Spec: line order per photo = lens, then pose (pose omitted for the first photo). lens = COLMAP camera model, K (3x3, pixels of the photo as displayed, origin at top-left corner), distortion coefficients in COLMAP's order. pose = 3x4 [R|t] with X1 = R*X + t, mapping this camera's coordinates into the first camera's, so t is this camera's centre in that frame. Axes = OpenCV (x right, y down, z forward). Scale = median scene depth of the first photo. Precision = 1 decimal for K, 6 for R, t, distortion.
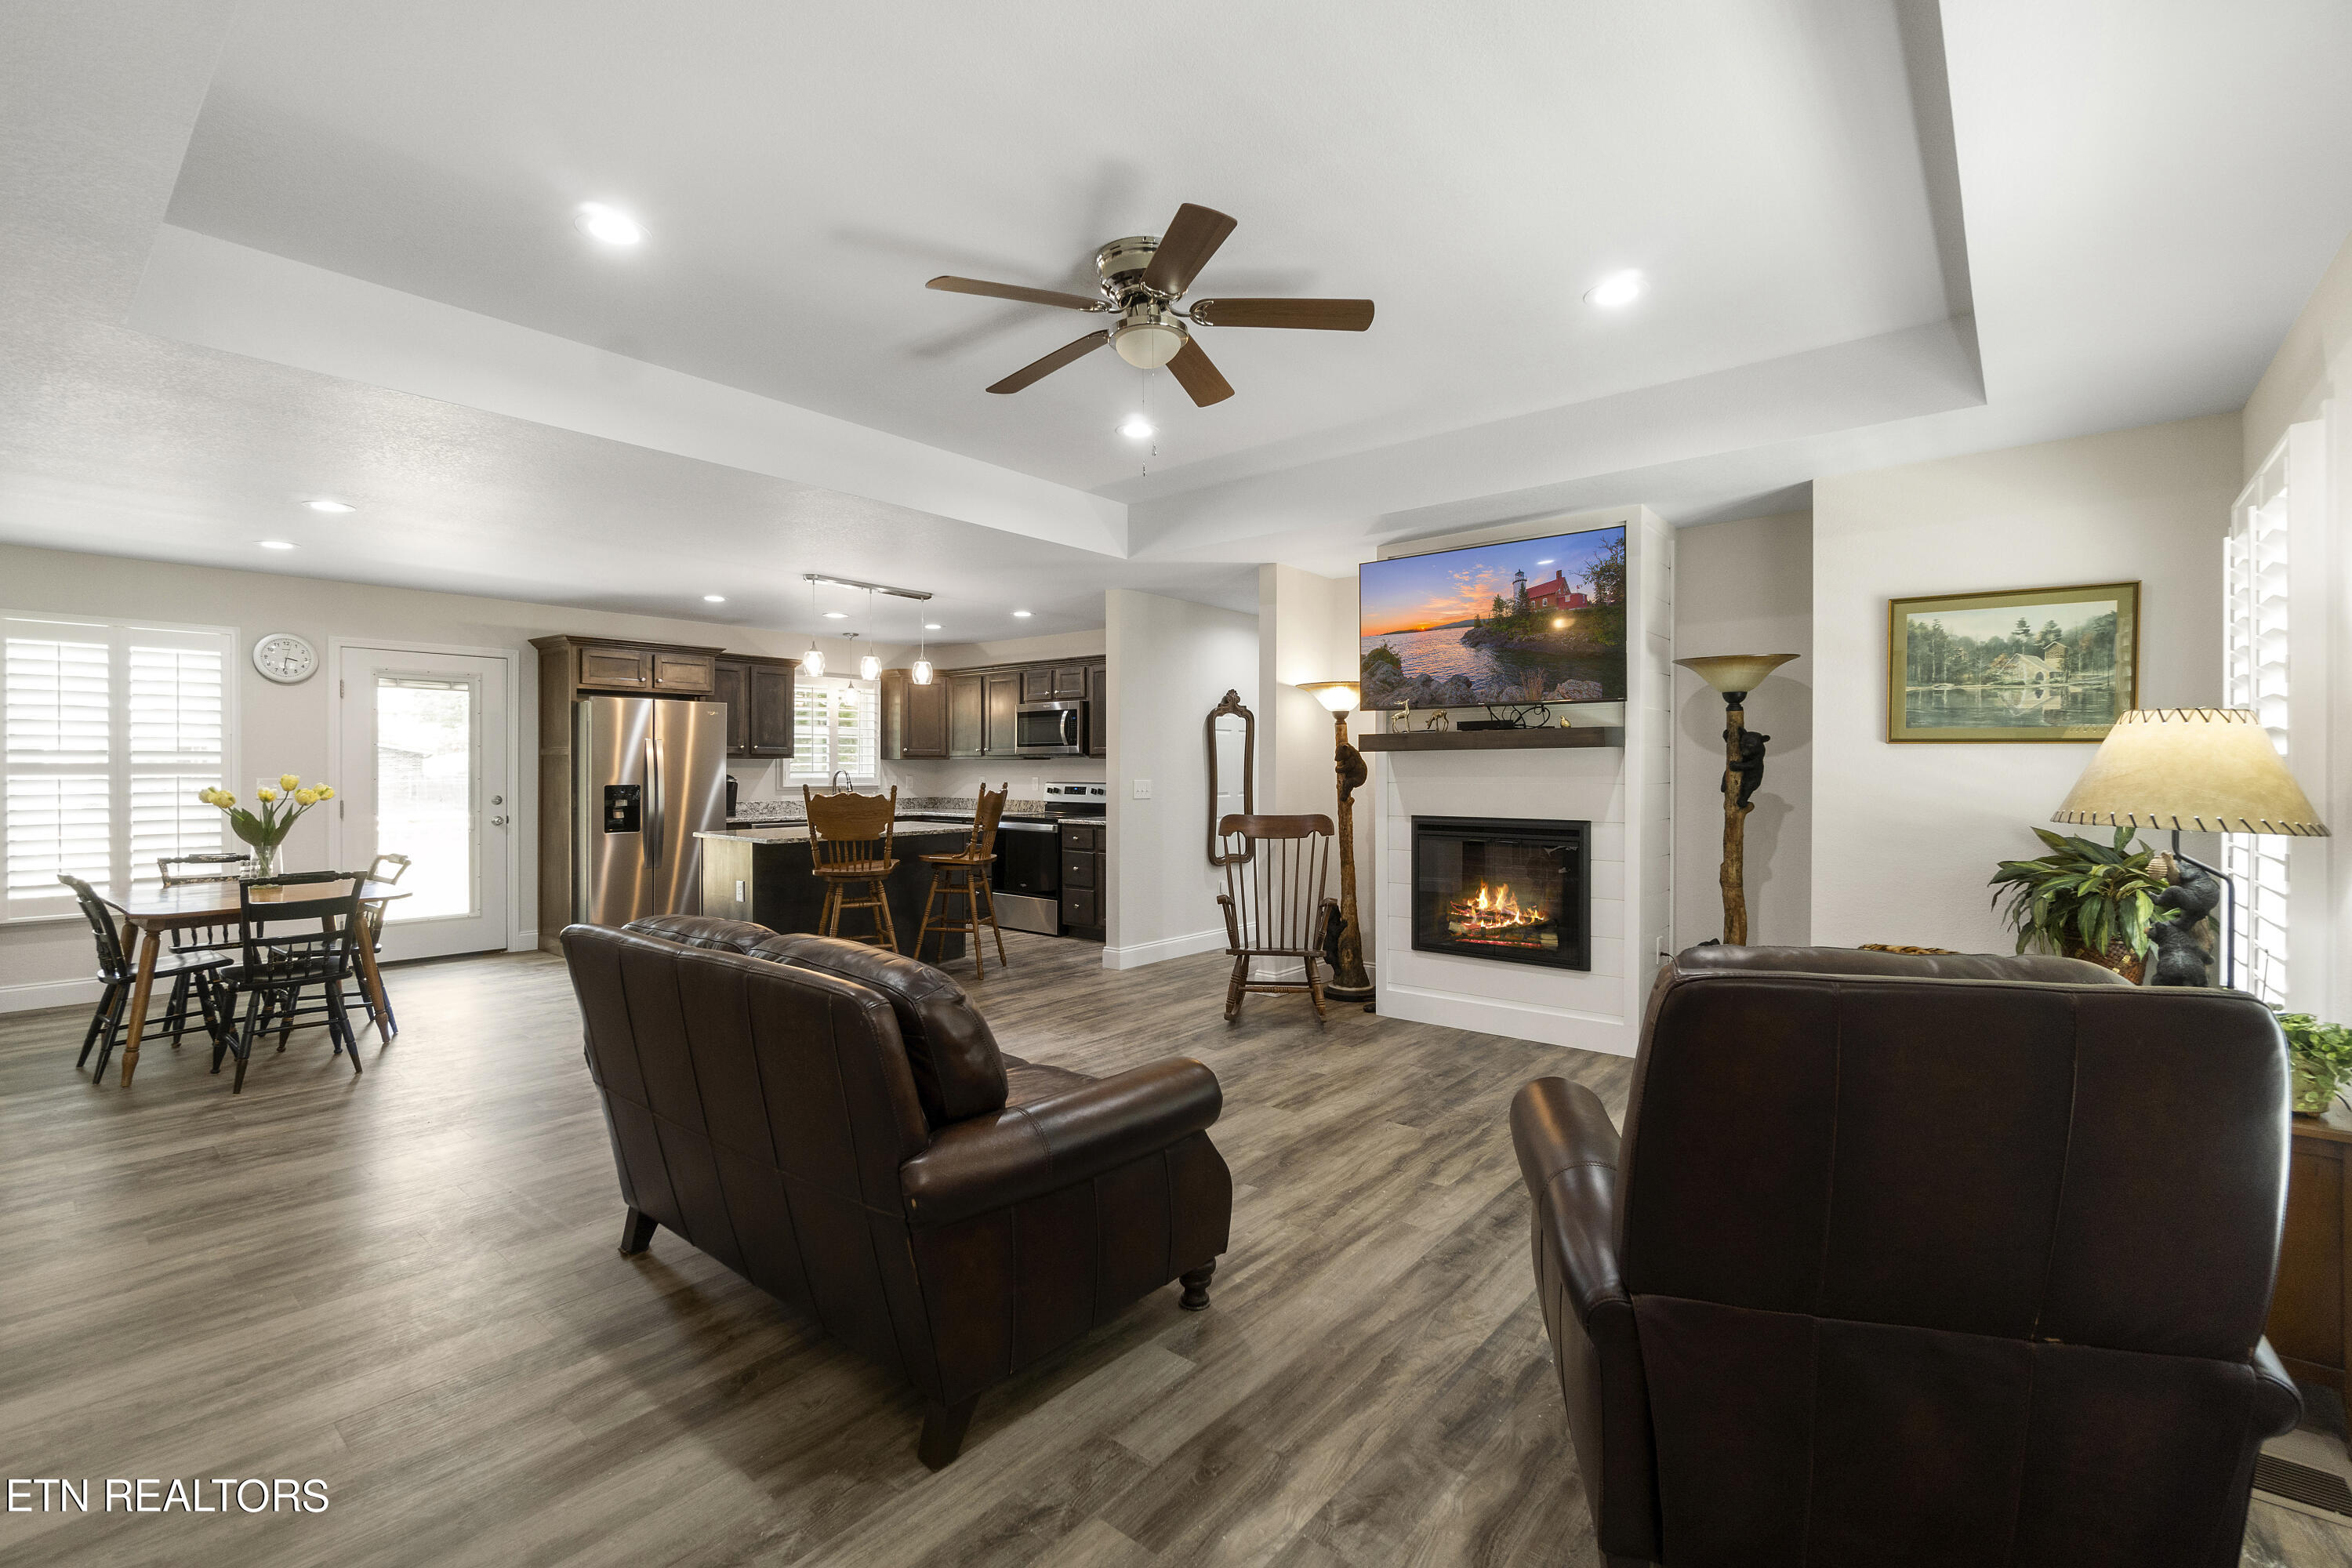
lens RADIAL K [[1014.7, 0, 1176.0], [0, 1014.7, 784.0], [0, 0, 1]] dist [0.000442, -0.000077]
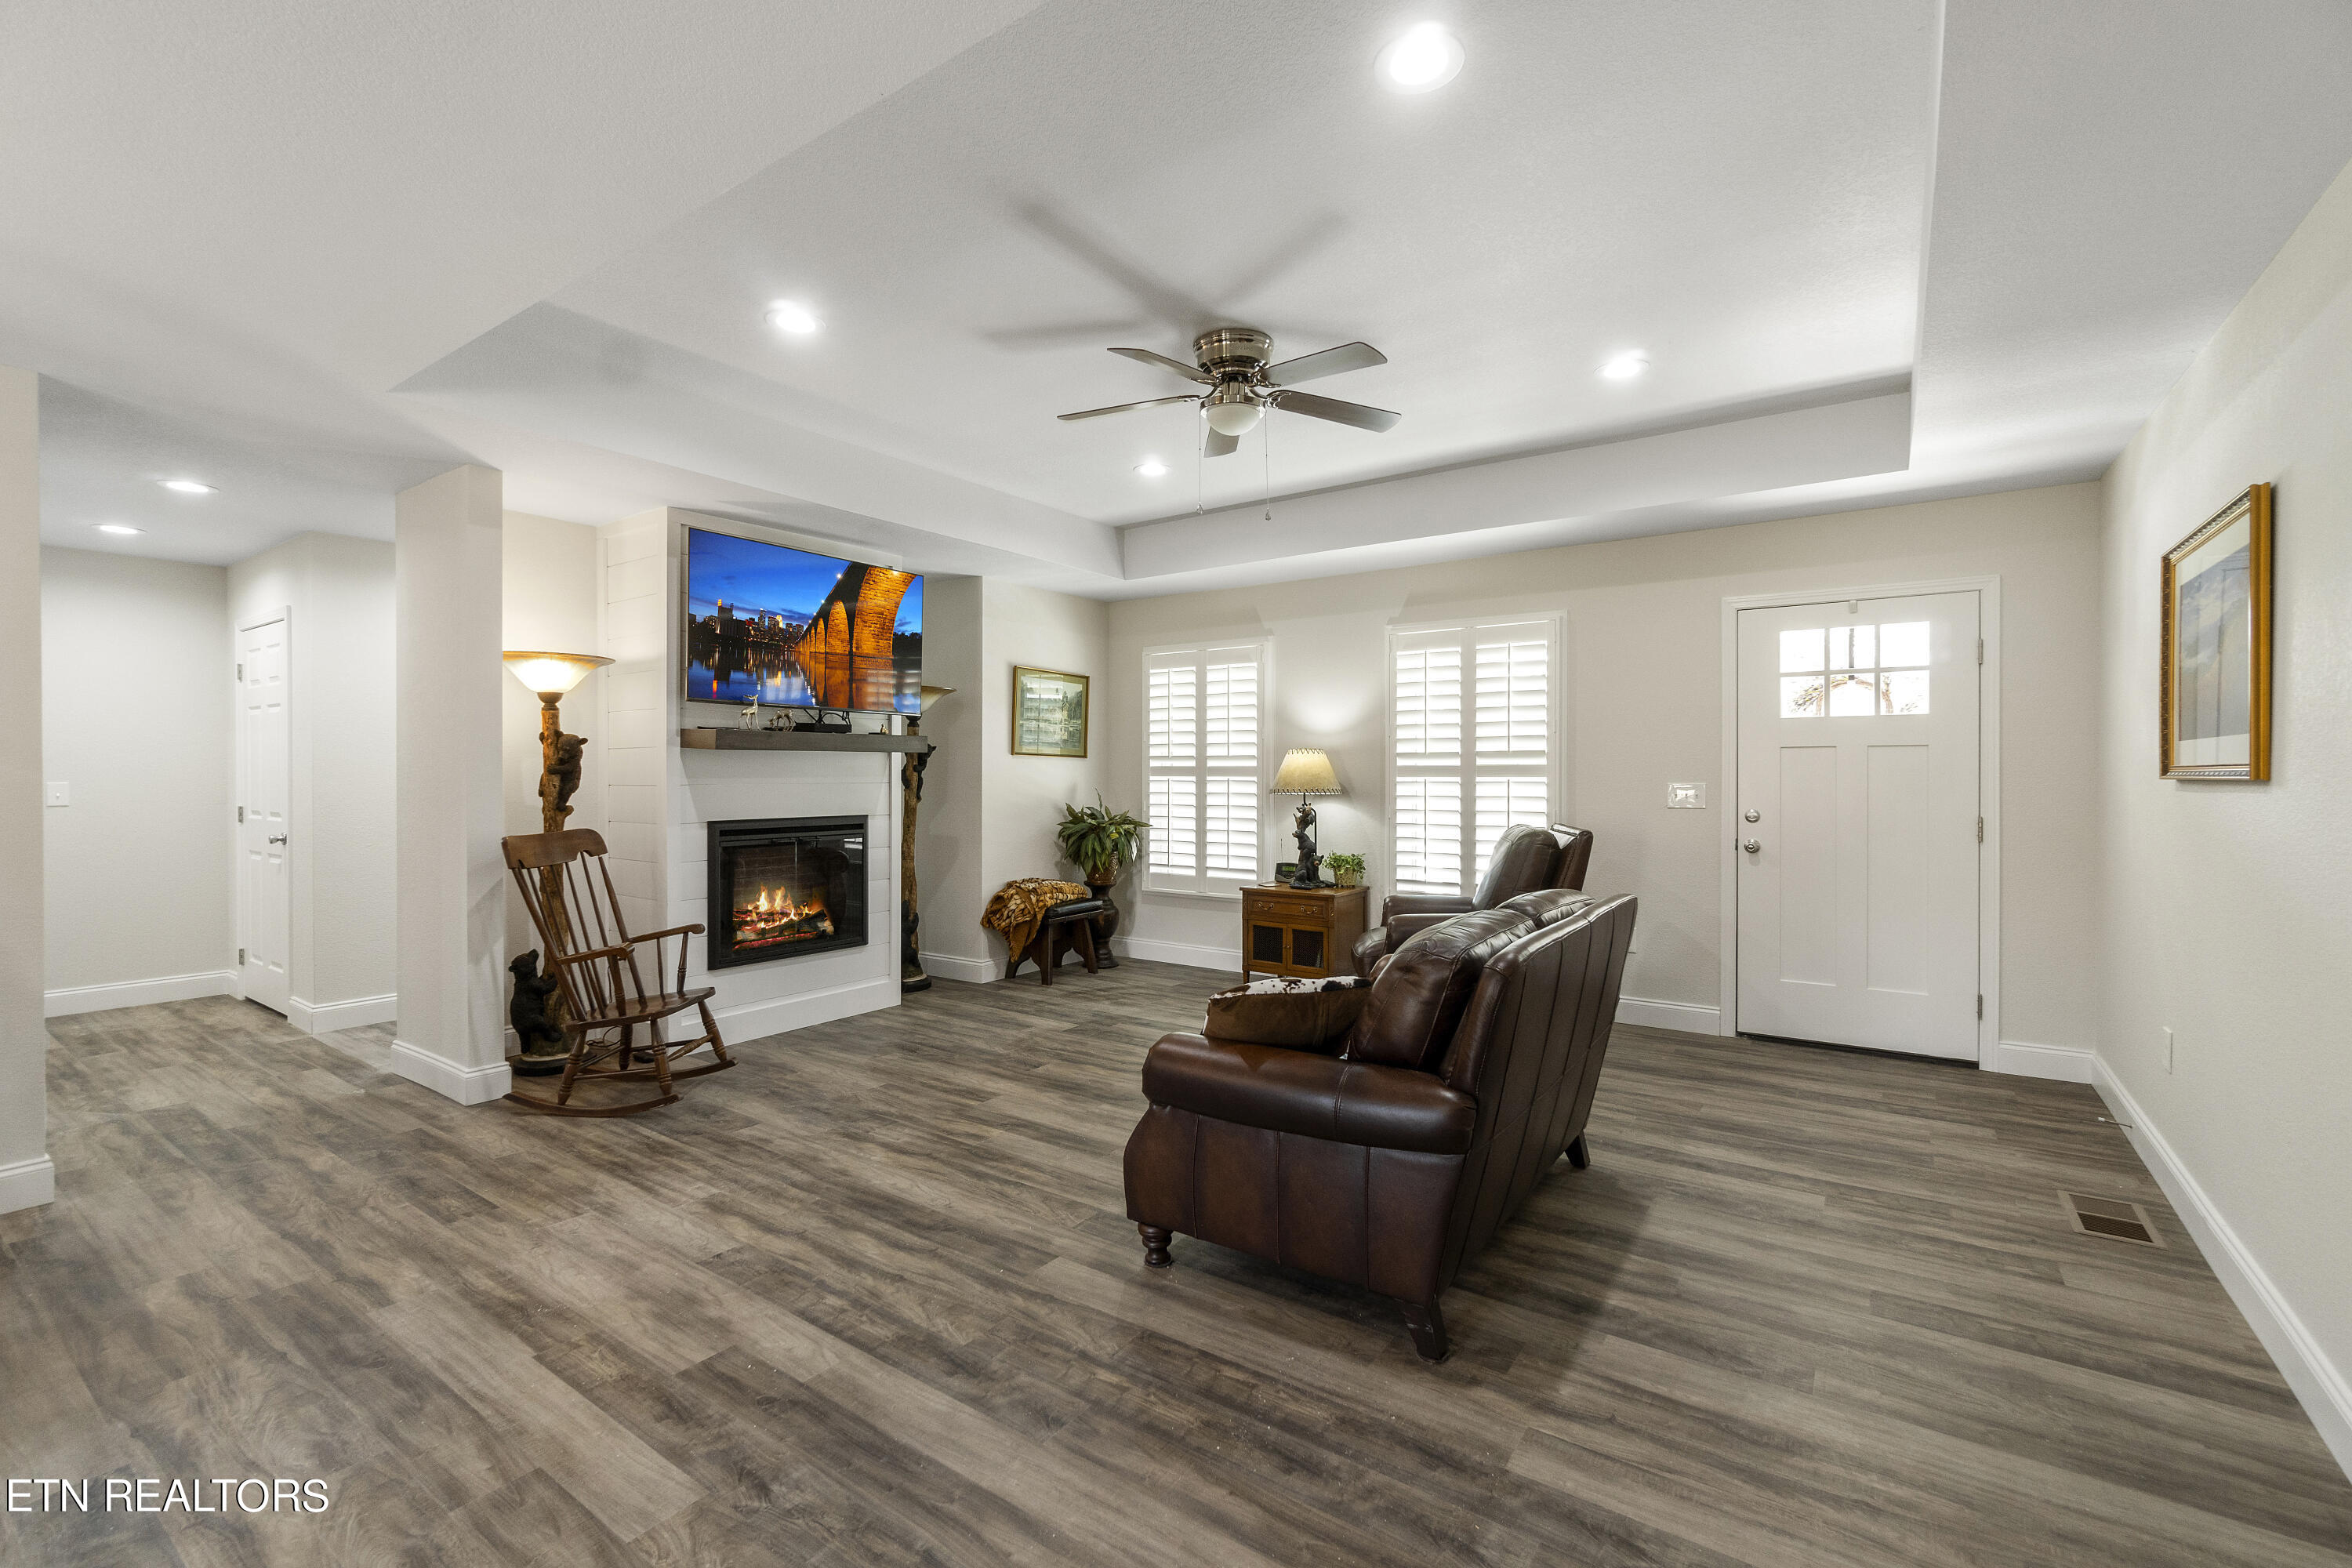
lens RADIAL K [[1018.7, 0, 1169.5], [0, 1018.7, 777.4], [0, 0, 1]] dist [-0.001852, -0.000079]
pose [[-0.078318, -0.003738, 0.996921, -0.754322], [0.013082, 0.999903, 0.004776, -0.006984], [-0.996843, 0.013415, -0.078261, 0.718024]]
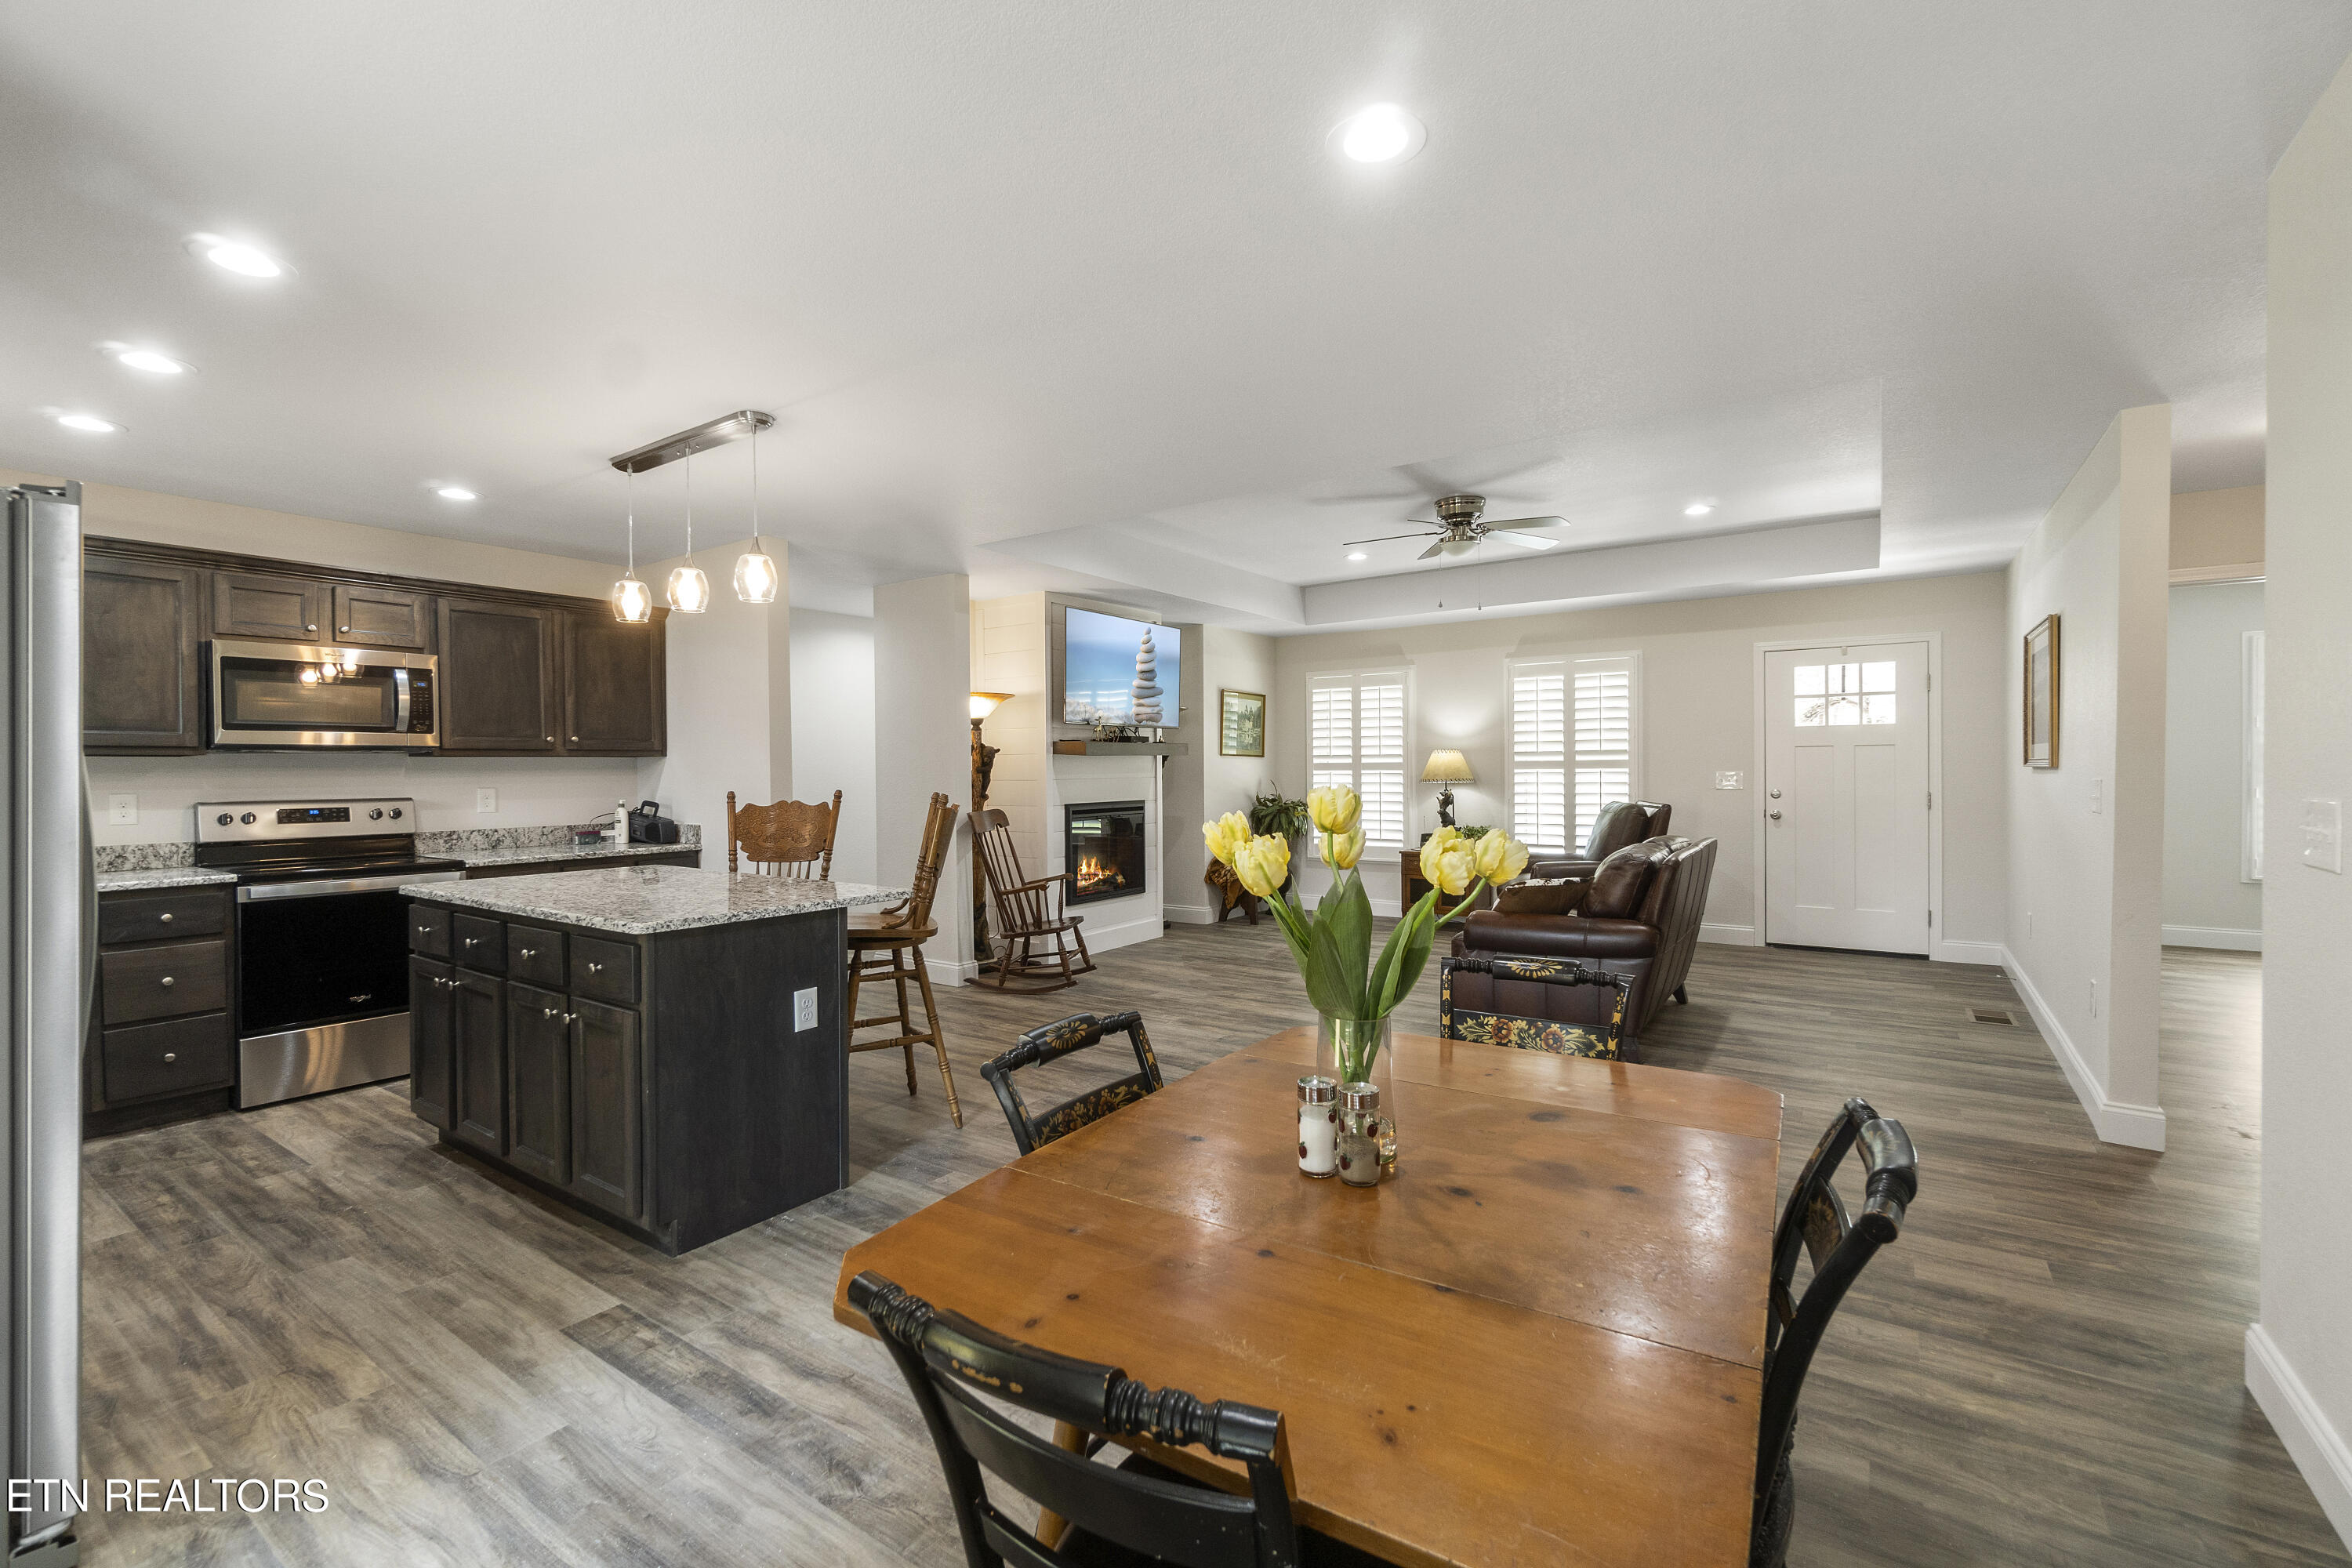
lens RADIAL K [[1018.7, 0, 1169.5], [0, 1018.7, 777.4], [0, 0, 1]] dist [-0.001852, -0.000079]
pose [[-0.084498, -0.008899, 0.996384, -1.178400], [0.022744, 0.999682, 0.010858, -0.016046], [-0.996164, 0.023579, -0.084269, 1.055070]]
